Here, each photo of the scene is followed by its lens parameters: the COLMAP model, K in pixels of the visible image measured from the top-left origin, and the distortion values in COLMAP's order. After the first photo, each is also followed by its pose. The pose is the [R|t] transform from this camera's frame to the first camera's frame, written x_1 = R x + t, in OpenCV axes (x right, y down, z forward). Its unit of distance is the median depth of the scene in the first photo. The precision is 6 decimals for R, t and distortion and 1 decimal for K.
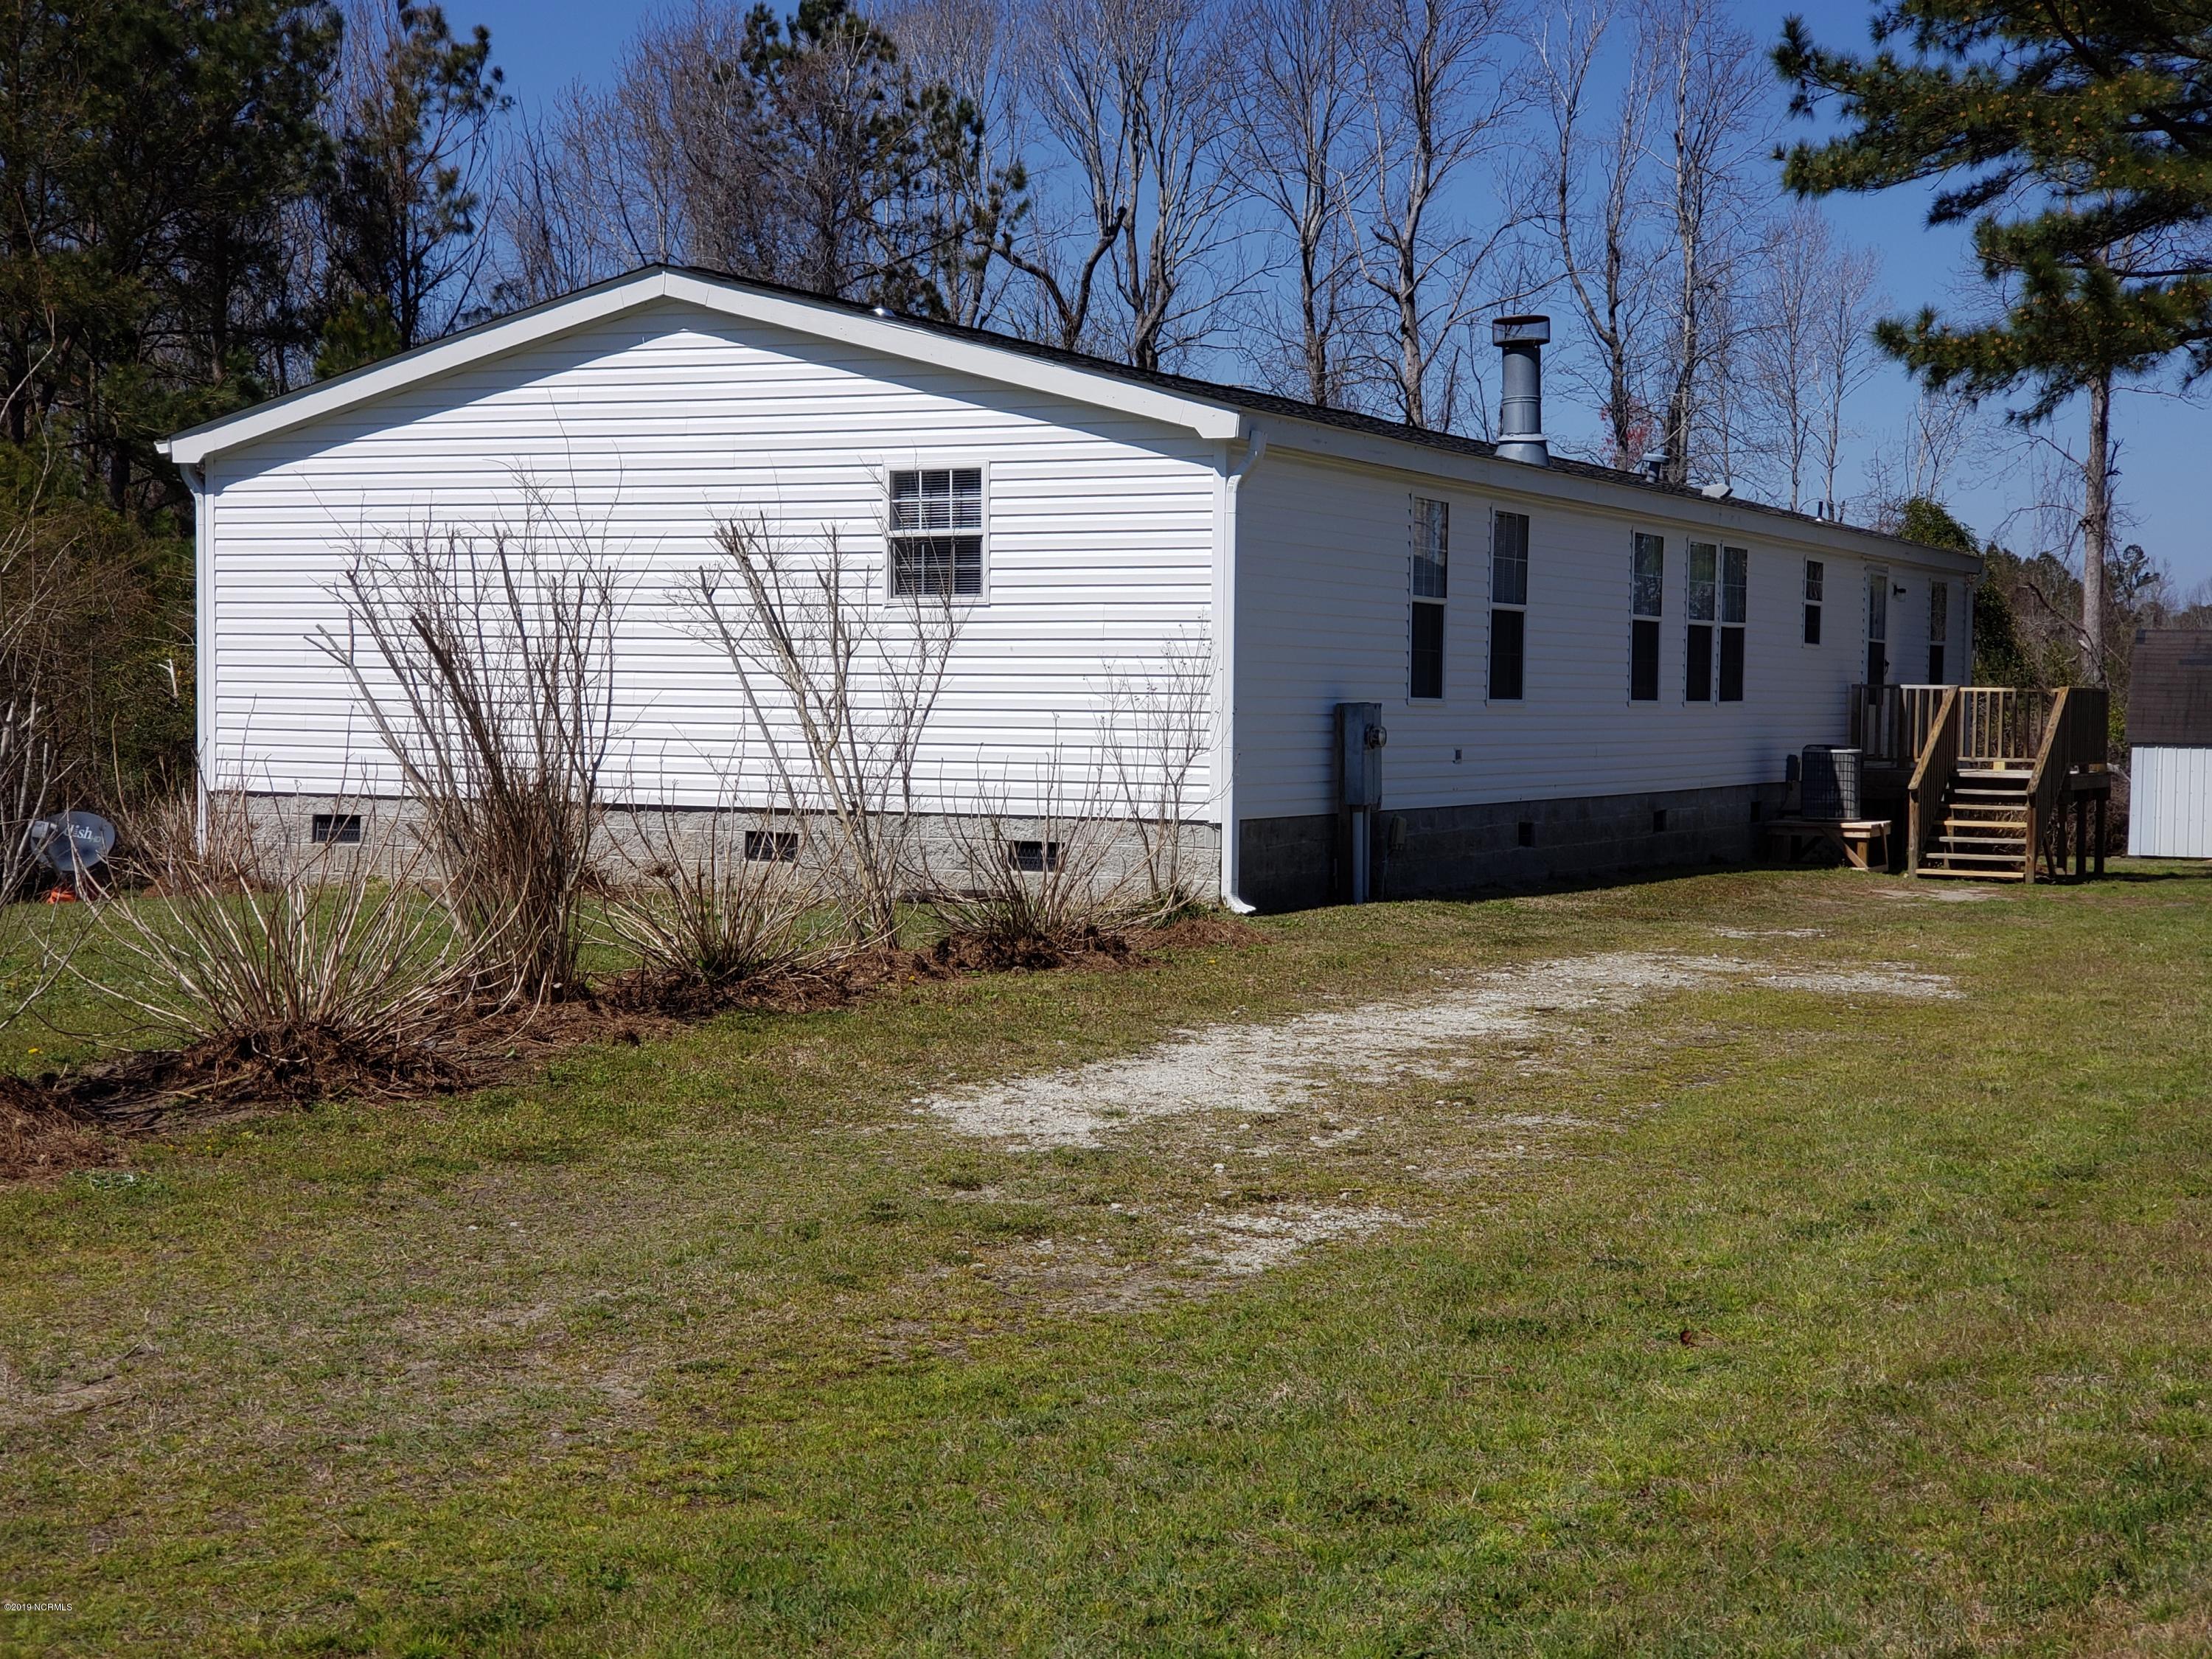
lens RADIAL K [[3329.4, 0, 1053.8], [0, 3329.4, 831.9], [0, 0, 1]] dist [0.061866, -0.104185]
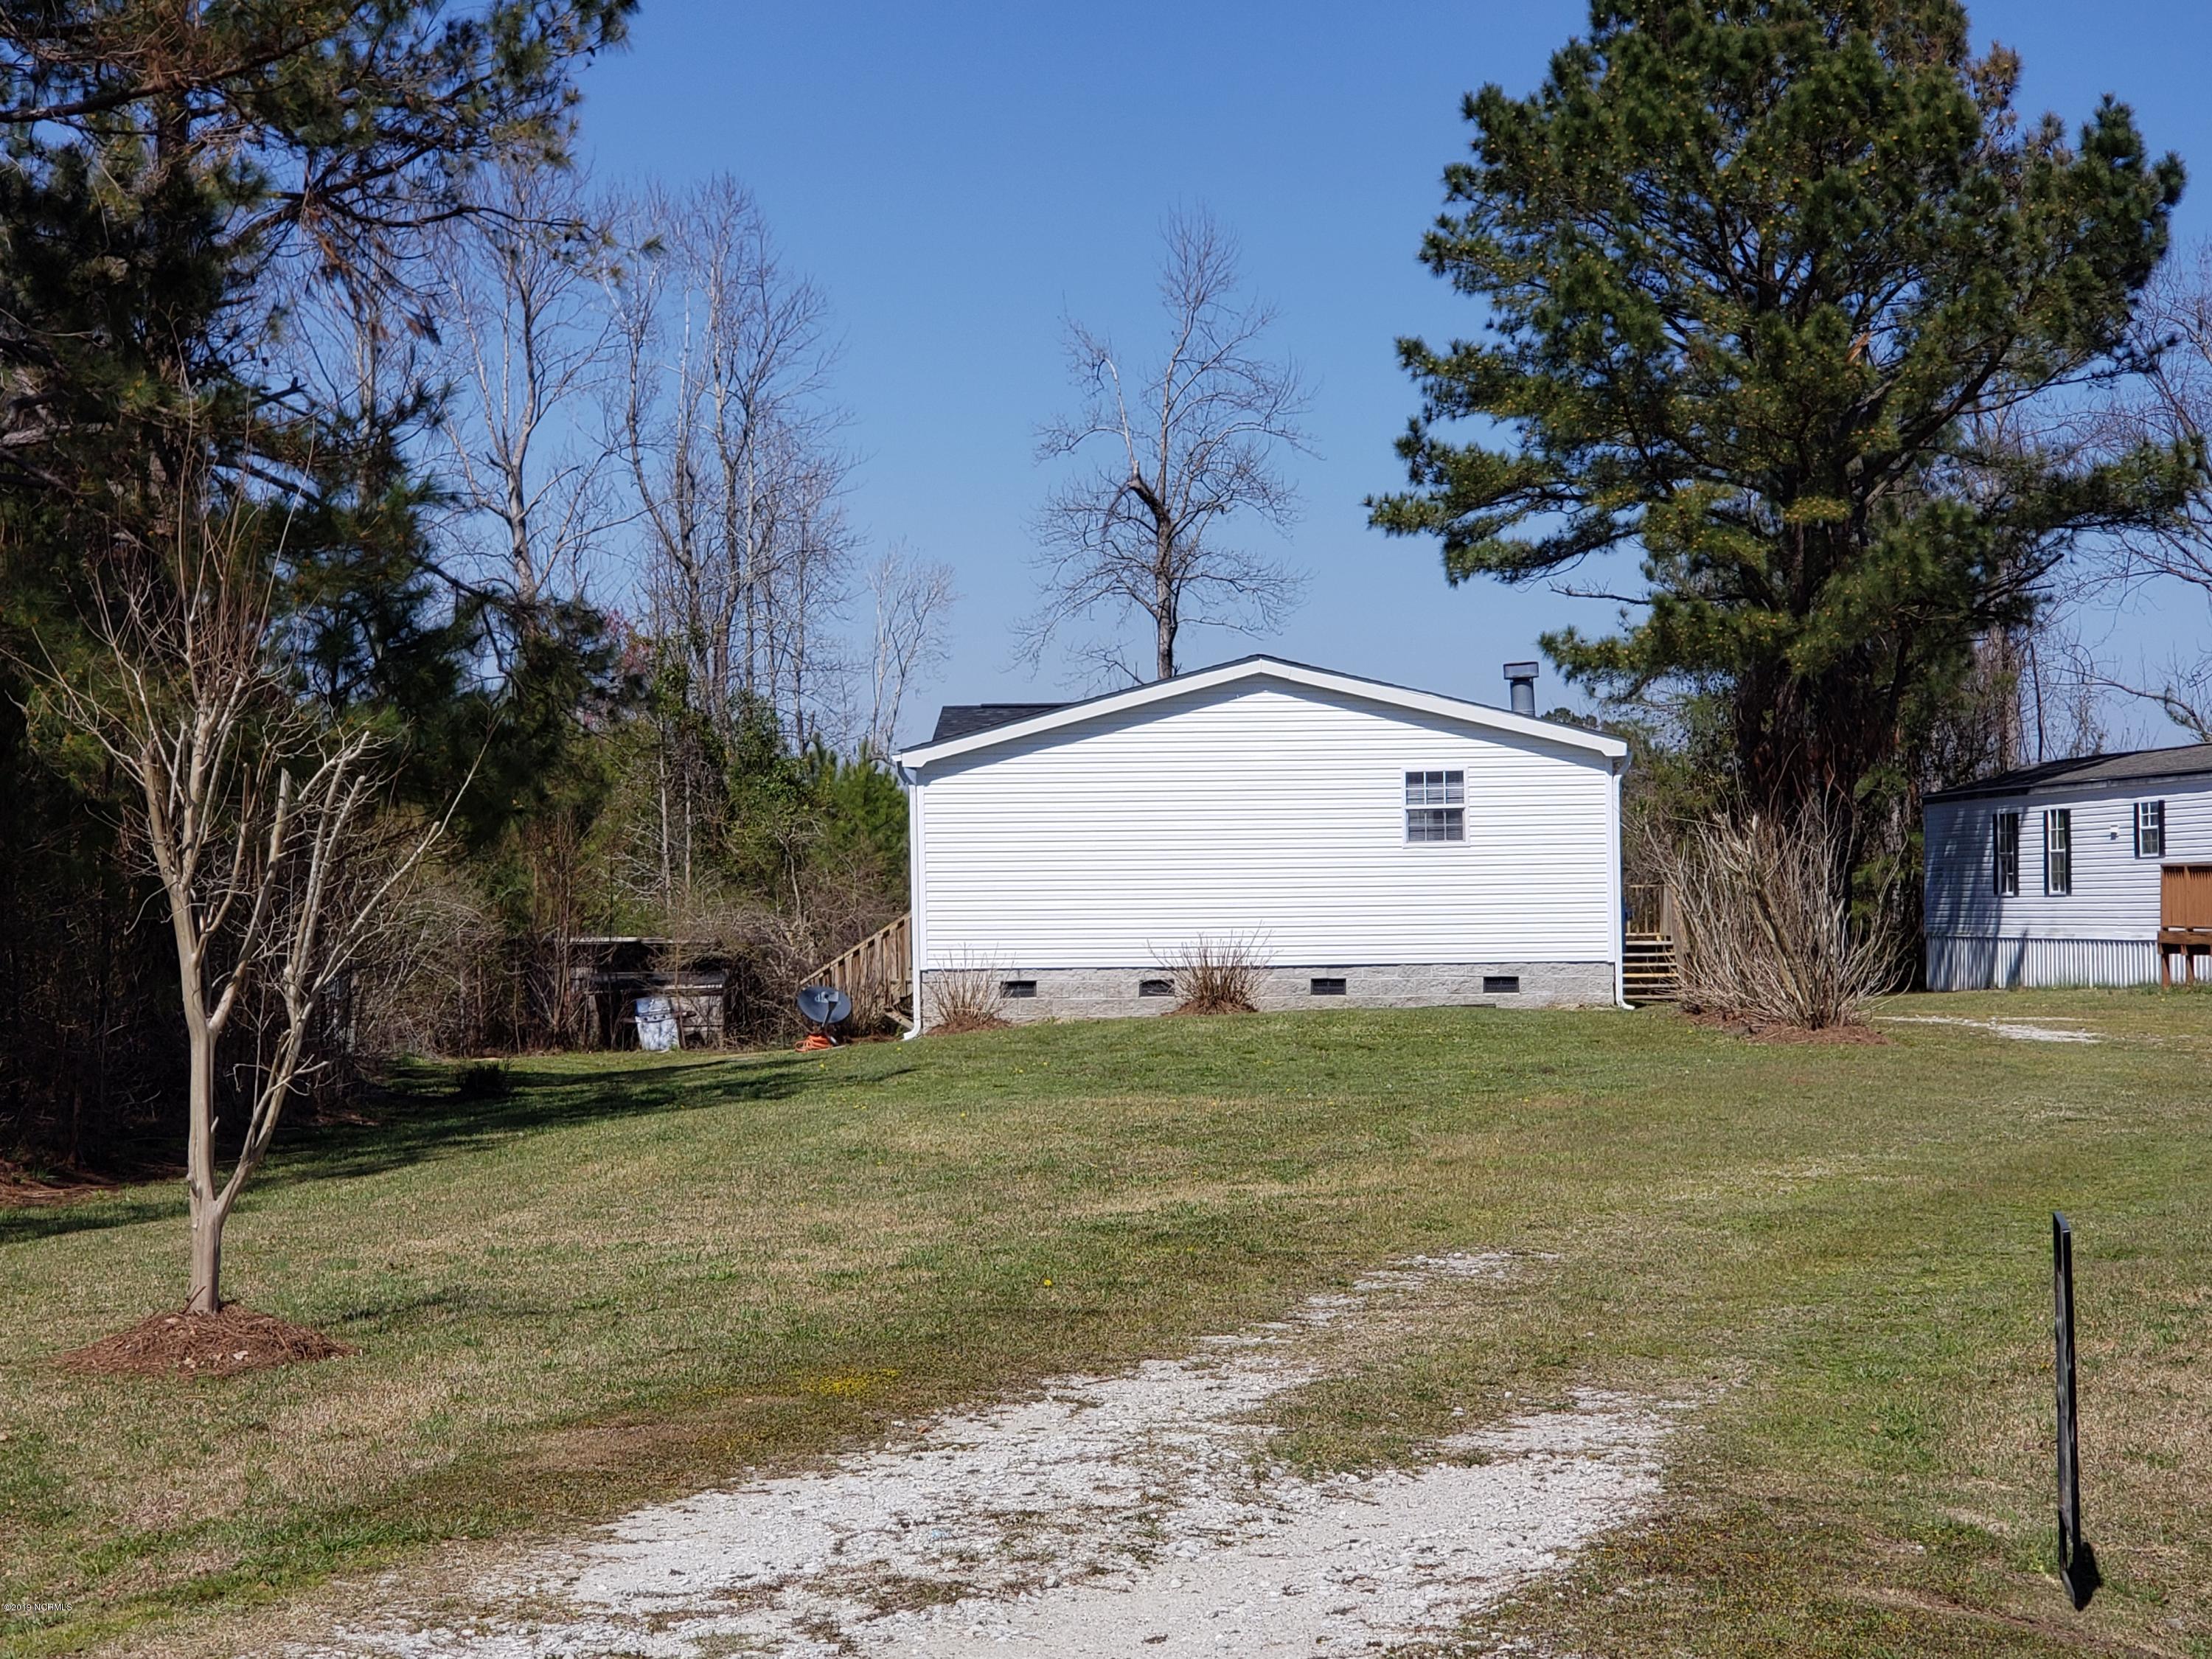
lens RADIAL K [[4277.2, 0, 1046.9], [0, 4277.2, 830.8], [0, 0, 1]] dist [0.136865, -0.245953]
pose [[0.911940, -0.017561, 0.409948, -0.778391], [0.042538, 0.997747, -0.051886, 0.022710], [-0.408113, 0.064756, 0.910632, -0.674415]]
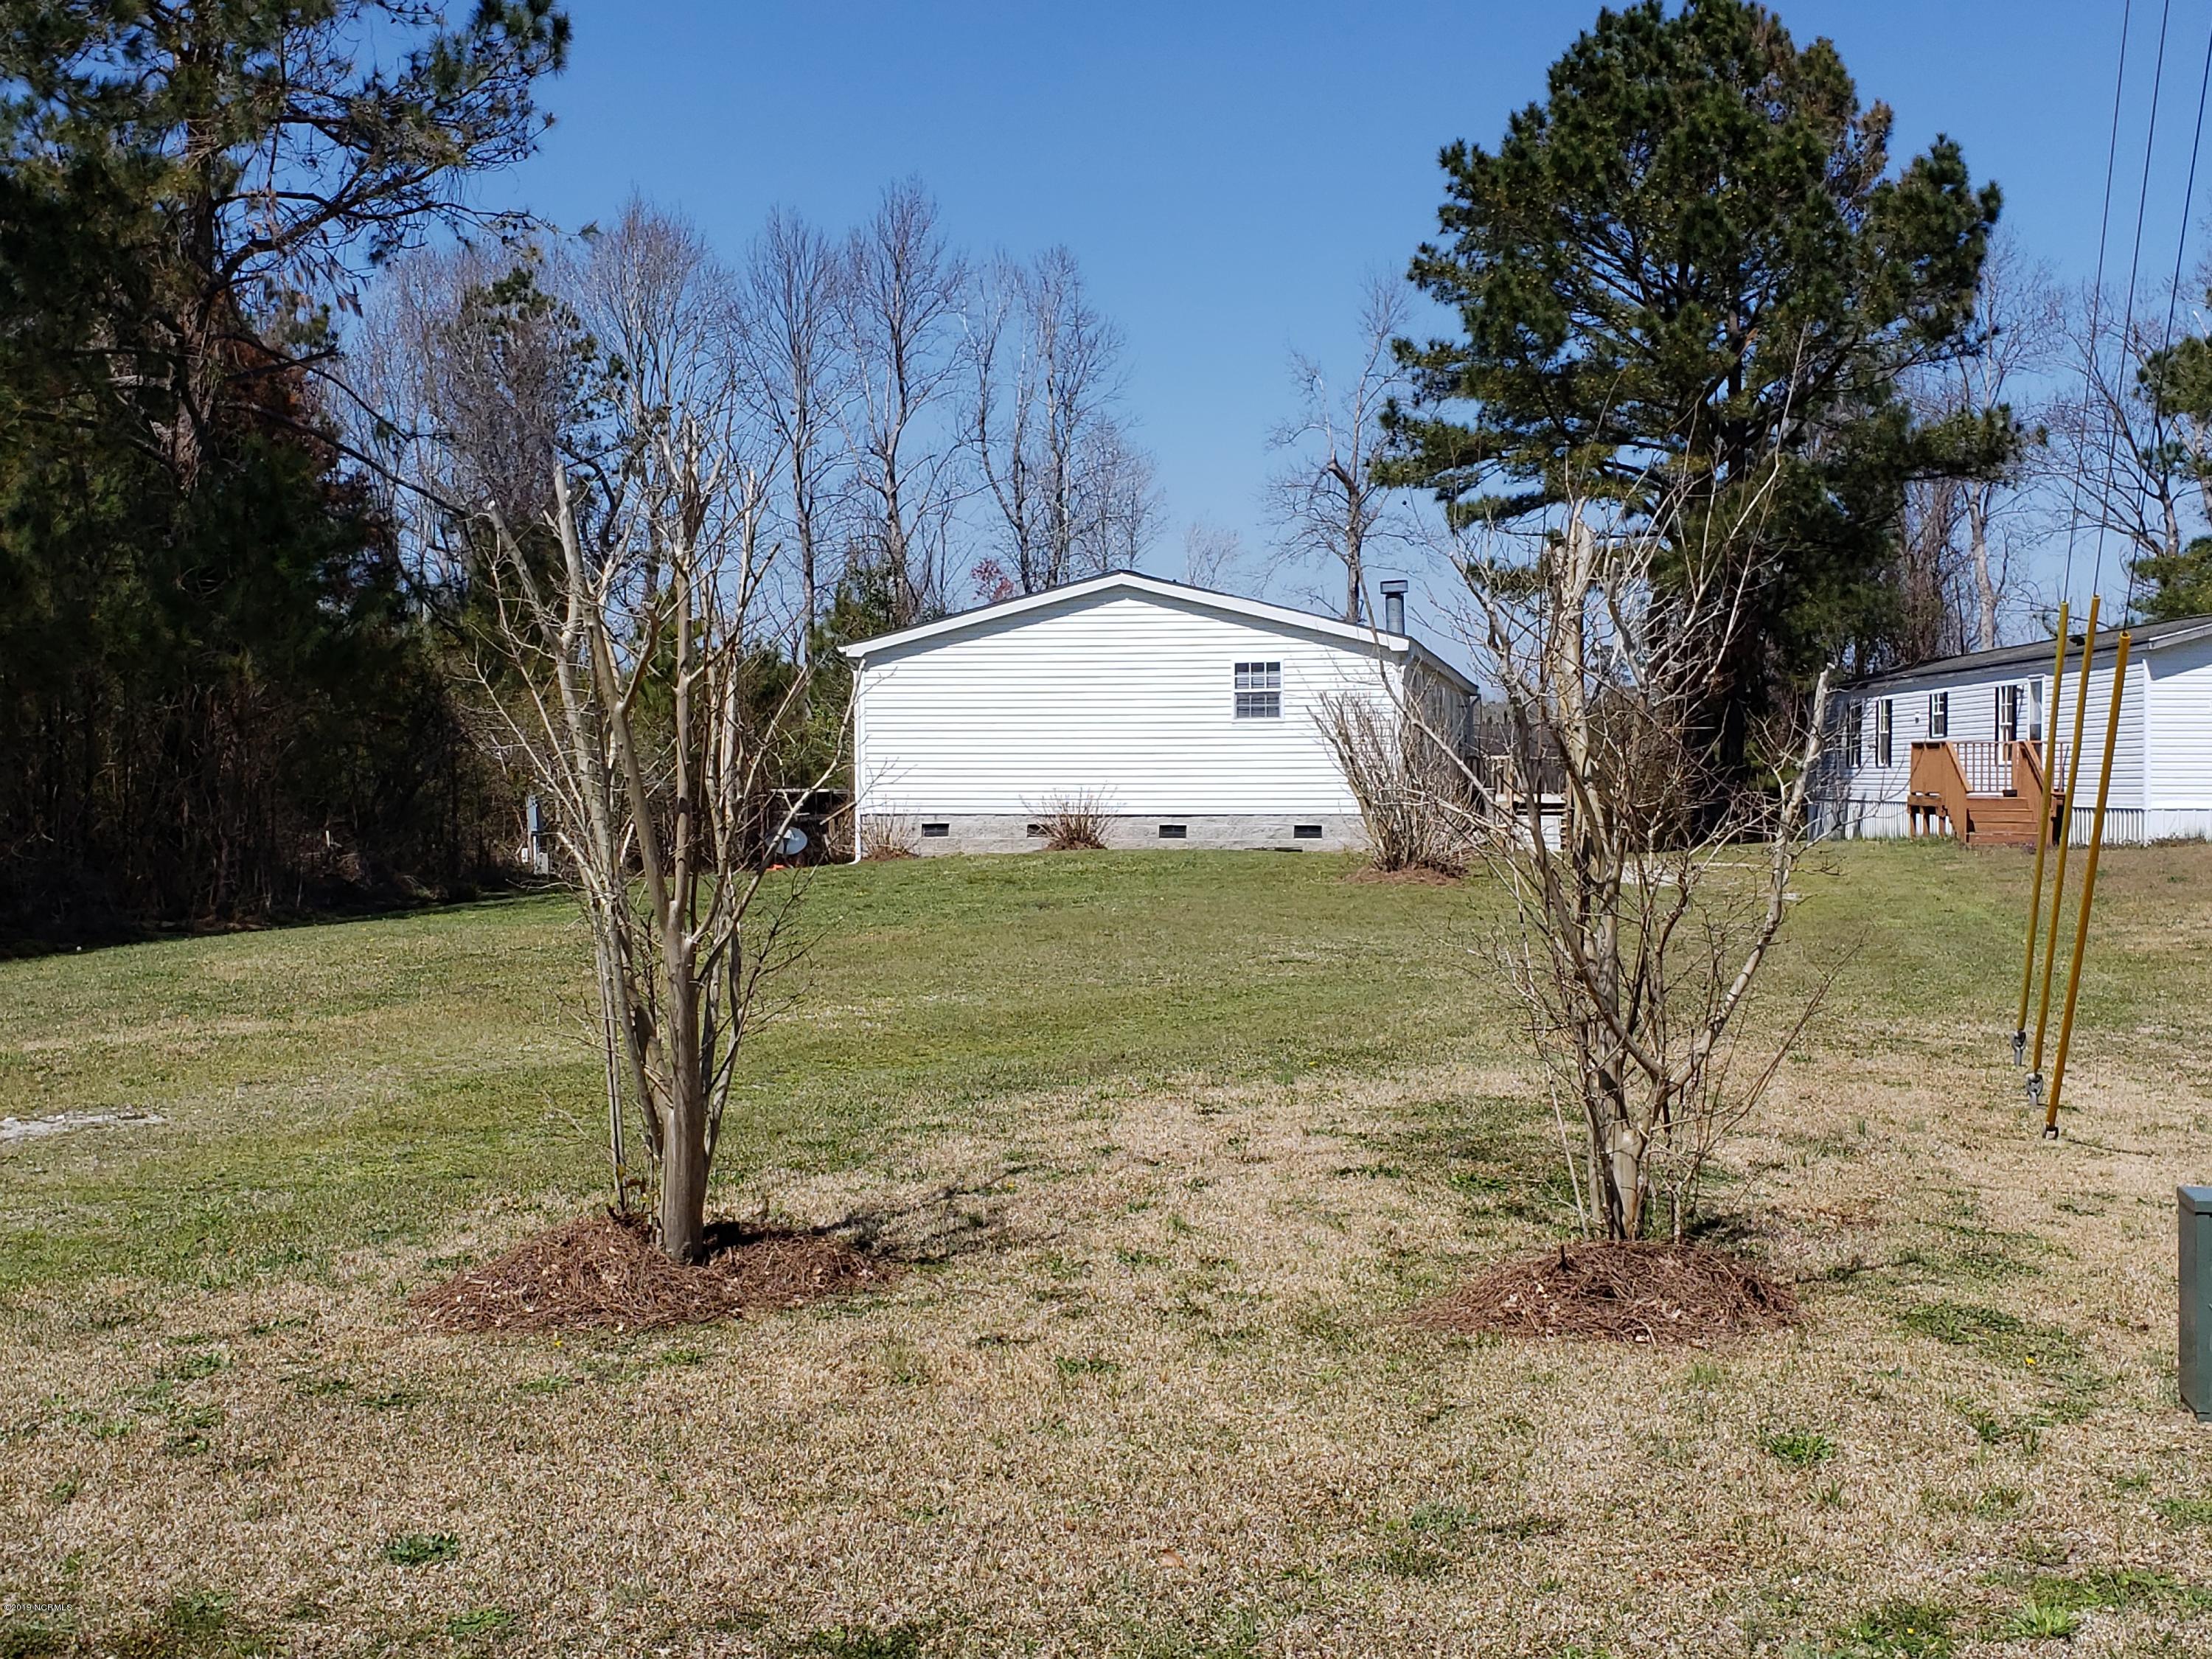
lens RADIAL K [[2864.4, 0, 1057.1], [0, 2864.4, 826.7], [0, 0, 1]] dist [0.206231, -0.537889]
pose [[0.960368, -0.019388, 0.278061, -0.472529], [0.026075, 0.999452, -0.020371, 0.026091], [-0.277514, 0.026814, 0.960347, -0.555225]]
